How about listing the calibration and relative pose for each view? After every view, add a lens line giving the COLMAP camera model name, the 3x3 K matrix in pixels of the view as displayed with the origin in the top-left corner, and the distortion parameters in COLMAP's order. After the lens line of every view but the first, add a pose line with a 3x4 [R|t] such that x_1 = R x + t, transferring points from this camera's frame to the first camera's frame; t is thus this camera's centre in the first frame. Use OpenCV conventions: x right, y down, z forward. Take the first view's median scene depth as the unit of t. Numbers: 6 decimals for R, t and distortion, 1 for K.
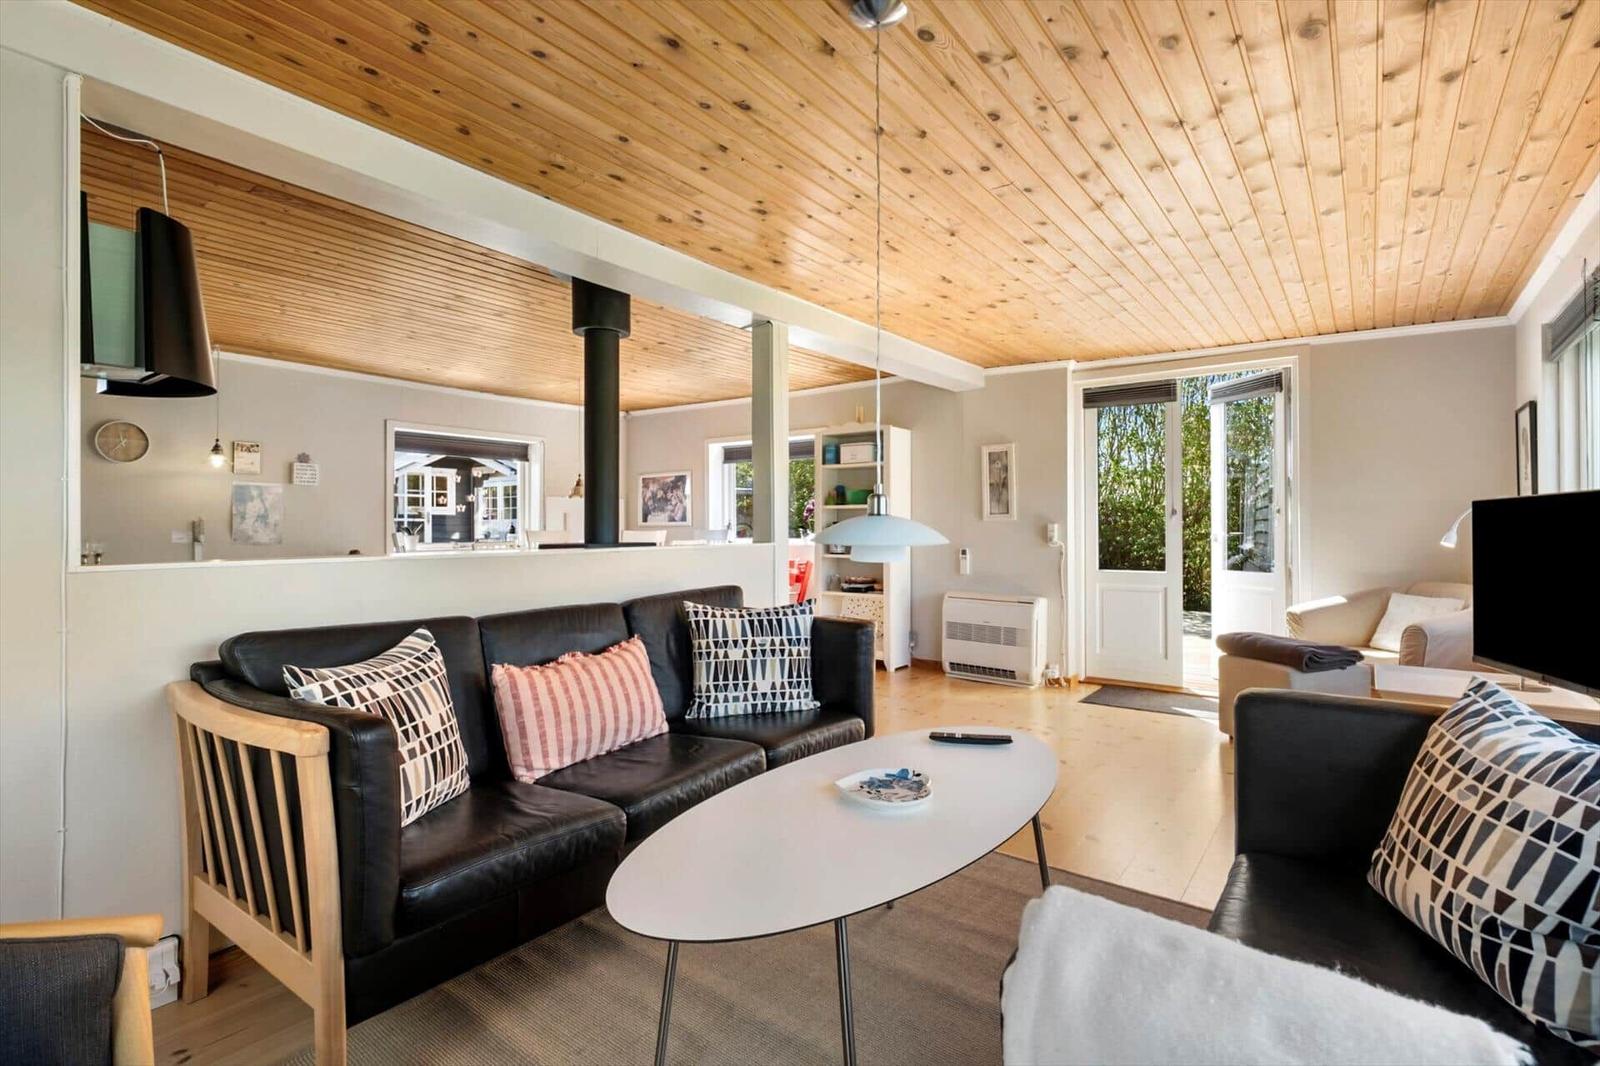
lens RADIAL K [[779.7, 0, 800.9], [0, 779.7, 533.0], [0, 0, 1]] dist [-0.000158, 0.000060]
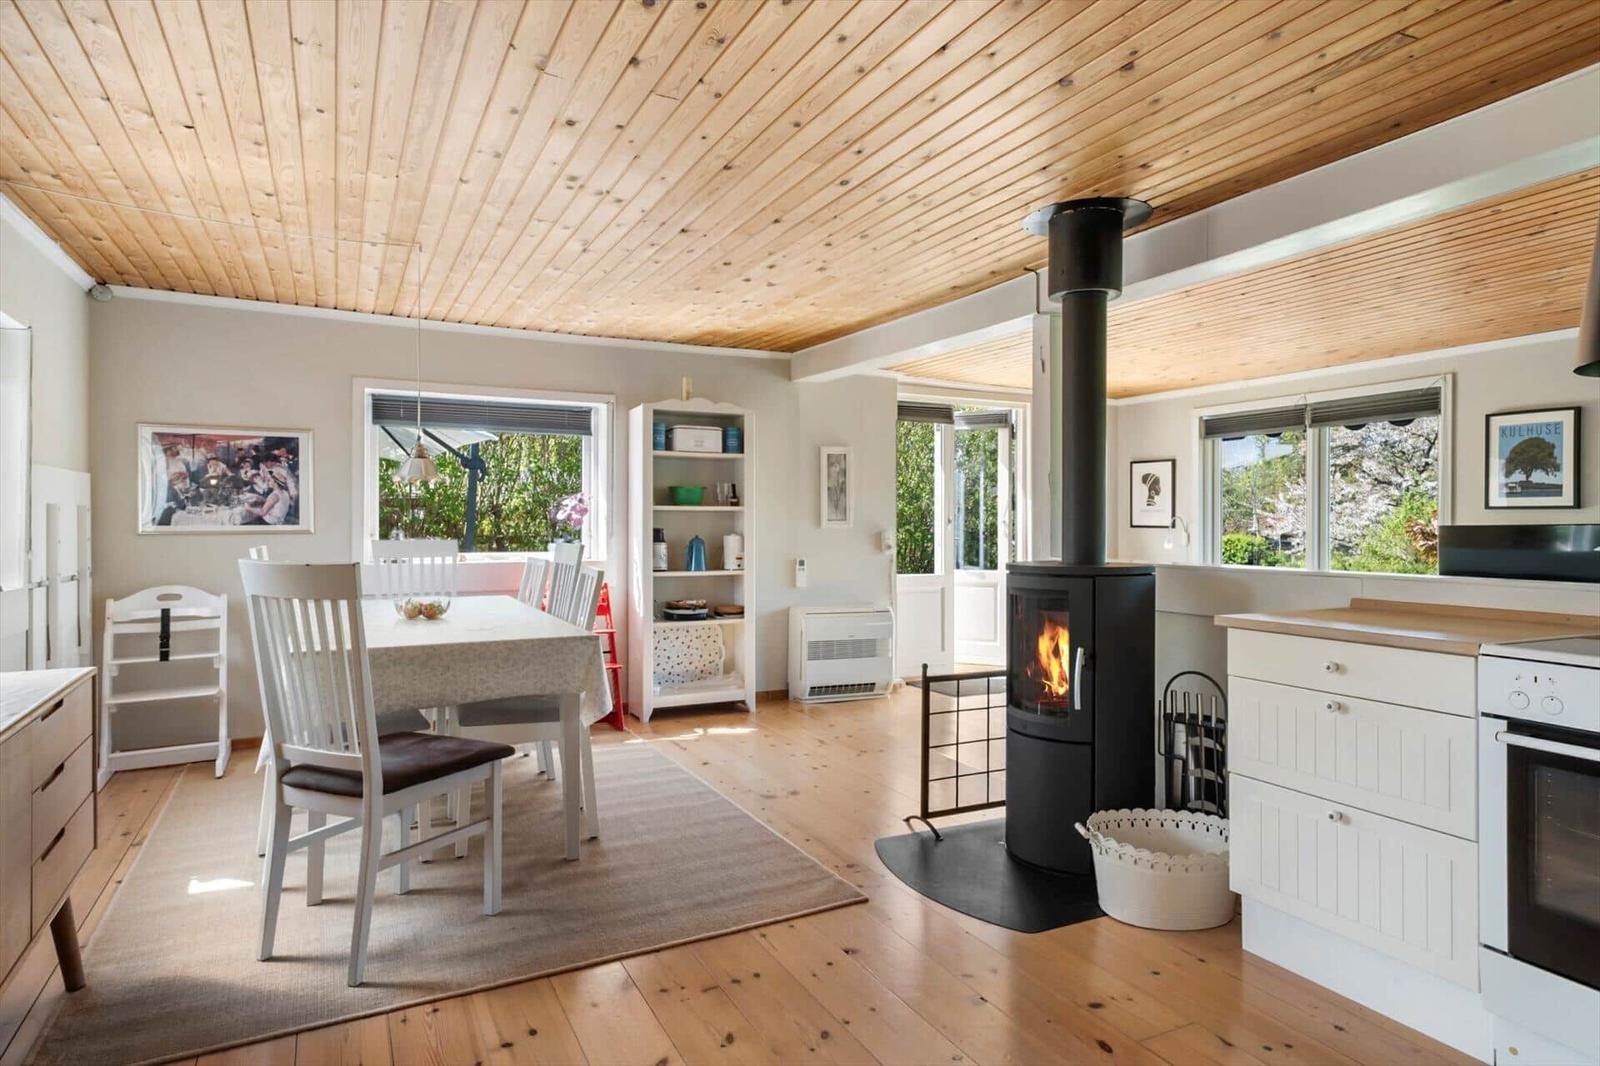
lens RADIAL K [[926.6, 0, 800.2], [0, 926.6, 528.2], [0, 0, 1]] dist [0.008055, -0.003905]
pose [[0.434014, -0.002408, 0.900903, -0.767331], [0.002342, 0.999996, 0.001545, -0.016959], [-0.900903, 0.001440, 0.434018, 0.552611]]
